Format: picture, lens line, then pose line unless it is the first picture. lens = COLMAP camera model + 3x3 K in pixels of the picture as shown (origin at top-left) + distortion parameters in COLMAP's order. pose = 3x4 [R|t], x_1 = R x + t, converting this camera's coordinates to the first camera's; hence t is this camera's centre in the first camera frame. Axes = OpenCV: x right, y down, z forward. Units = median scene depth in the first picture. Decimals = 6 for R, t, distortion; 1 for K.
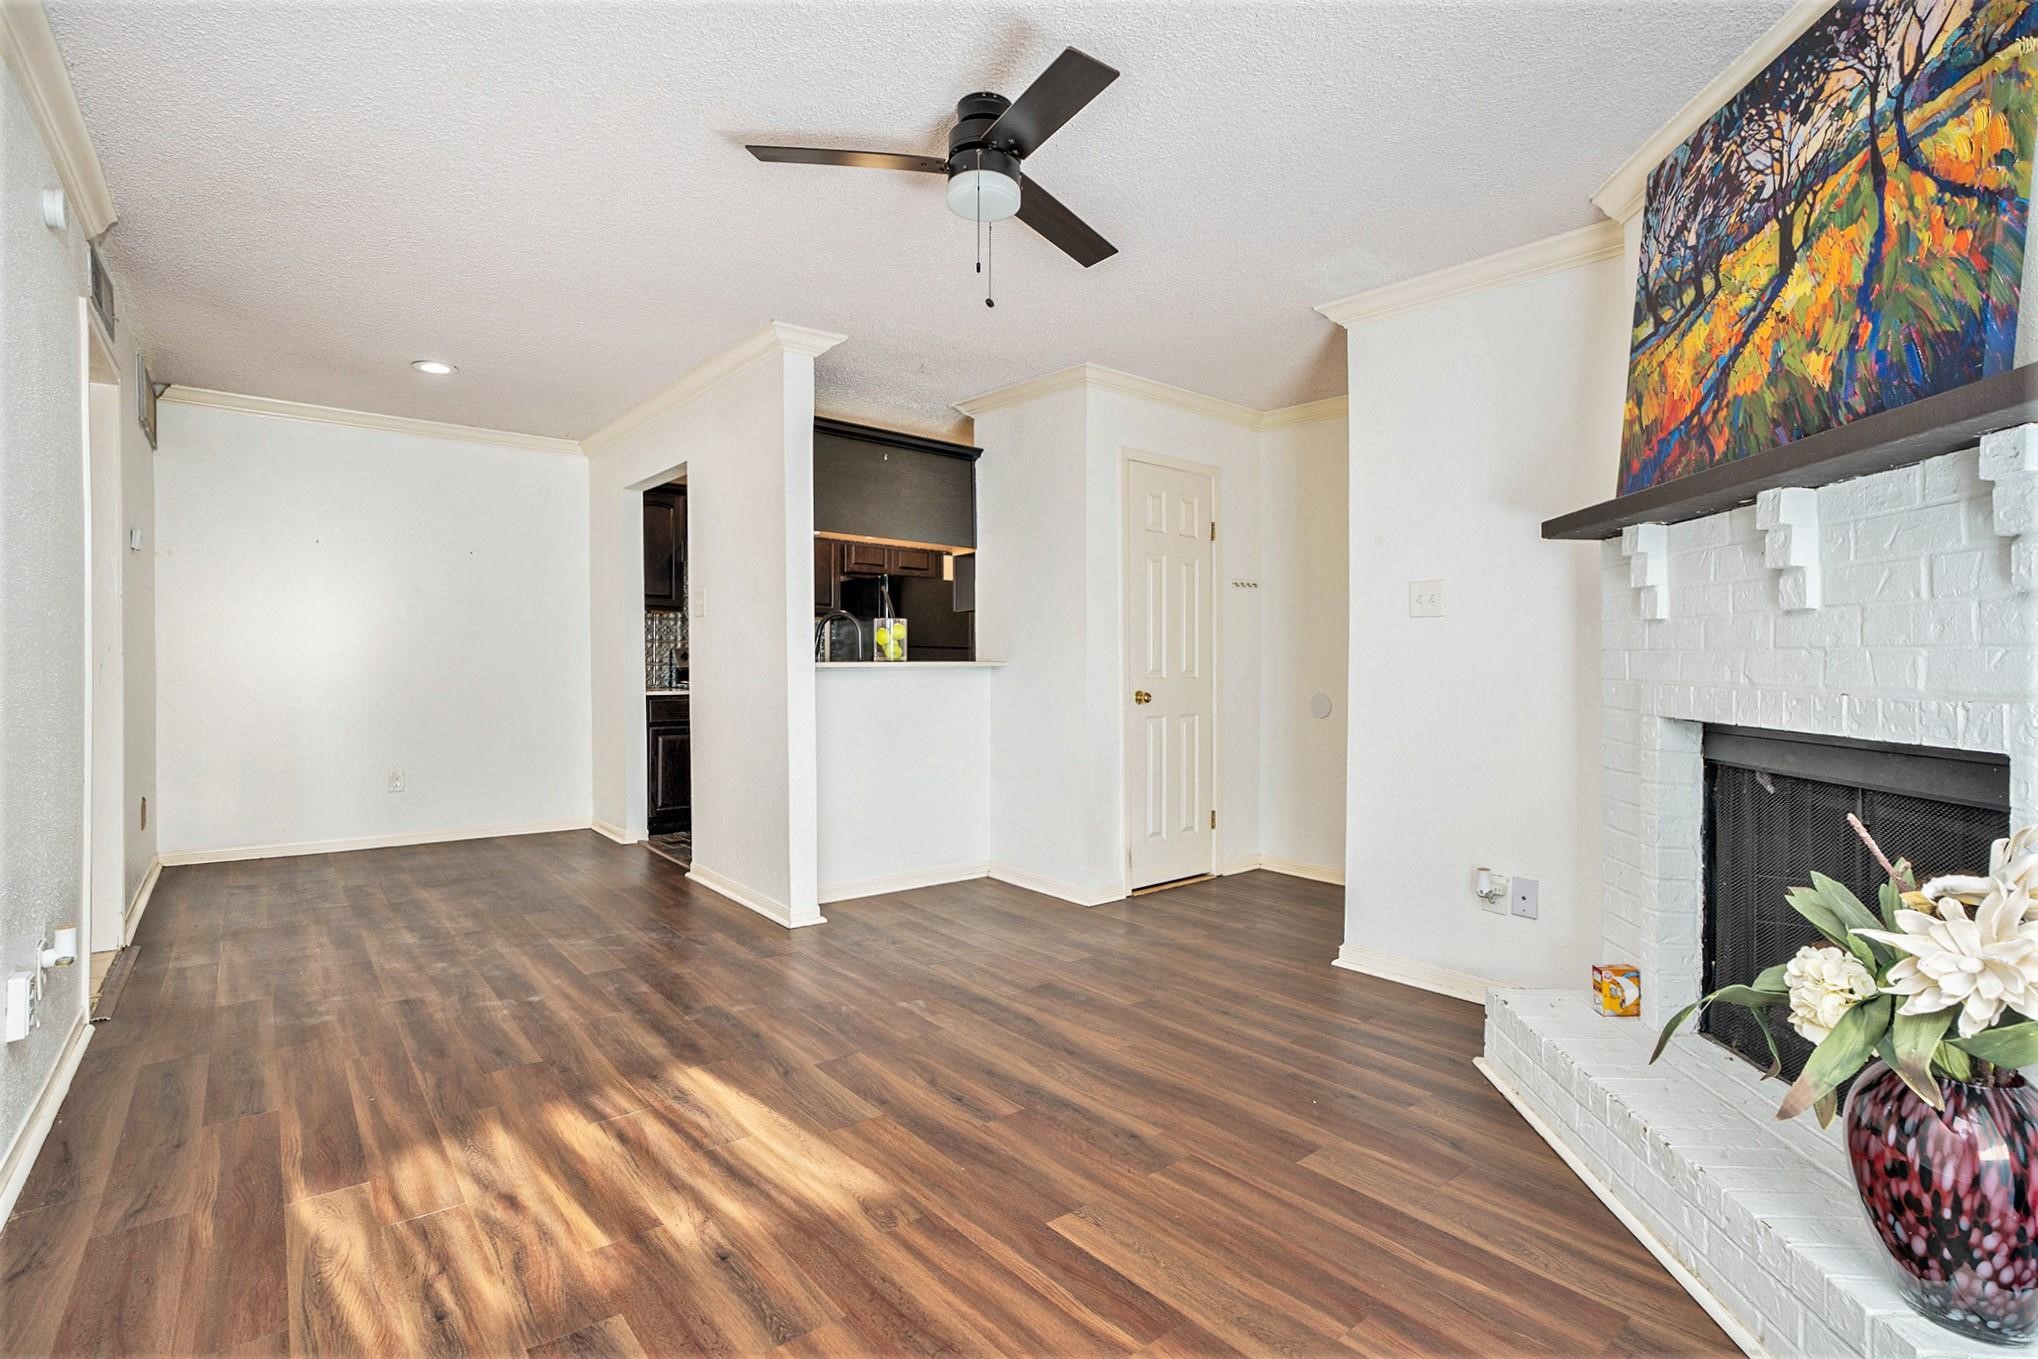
lens RADIAL K [[996.0, 0, 1007.0], [0, 996.0, 675.2], [0, 0, 1]] dist [-0.038391, -0.000528]
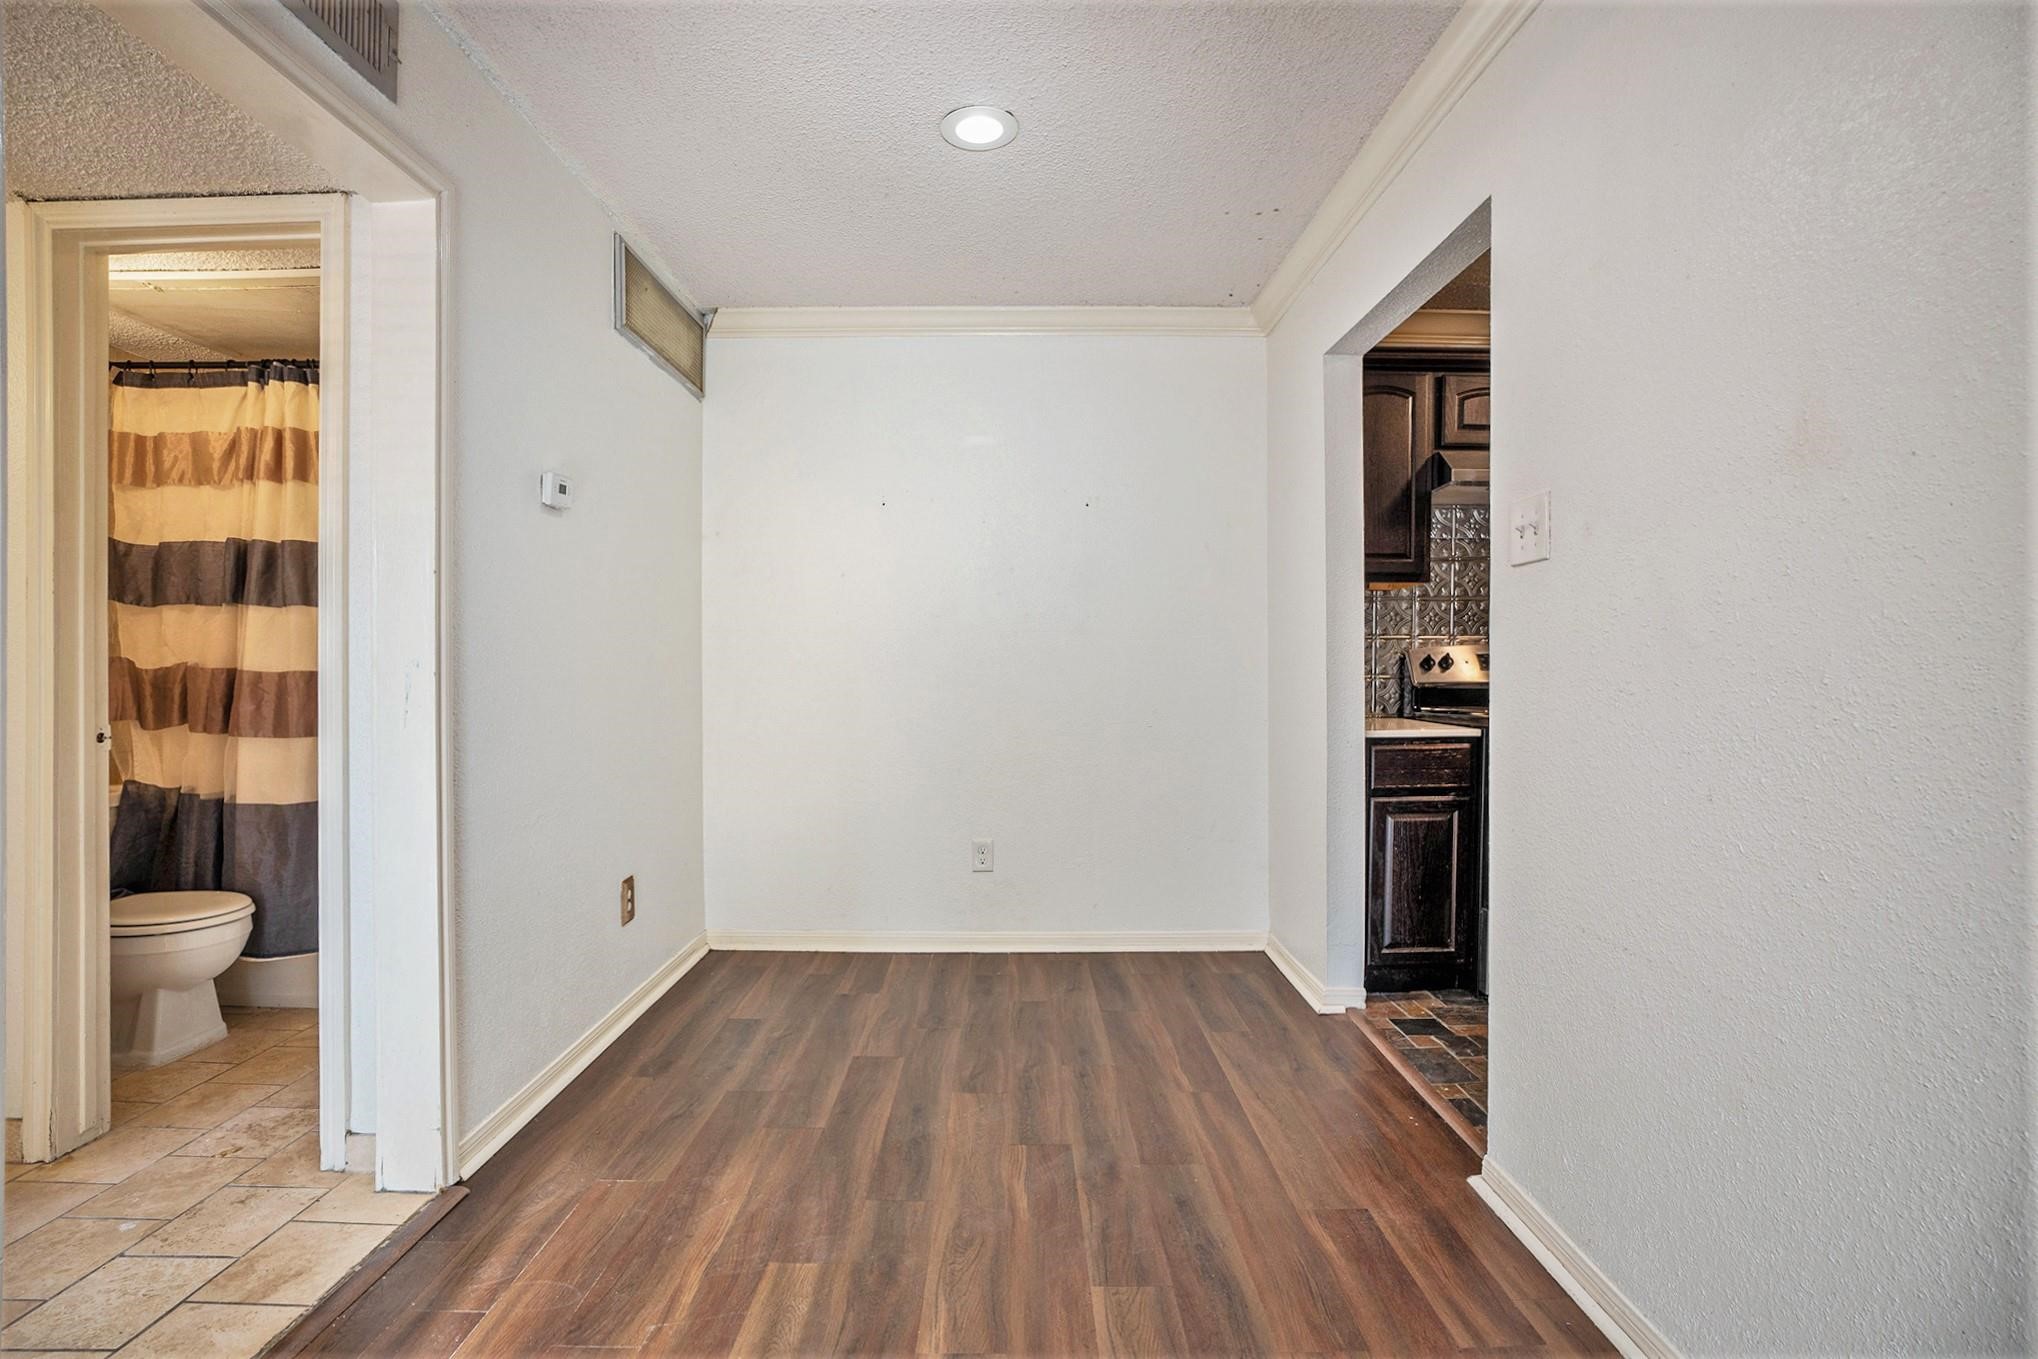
lens RADIAL K [[996.0, 0, 1004.3], [0, 996.0, 676.6], [0, 0, 1]] dist [-0.038391, -0.000528]
pose [[0.788401, 0.011940, -0.615045, -0.186928], [-0.006611, 0.999918, 0.010938, -0.017563], [0.615126, -0.004558, 0.788416, 0.452151]]
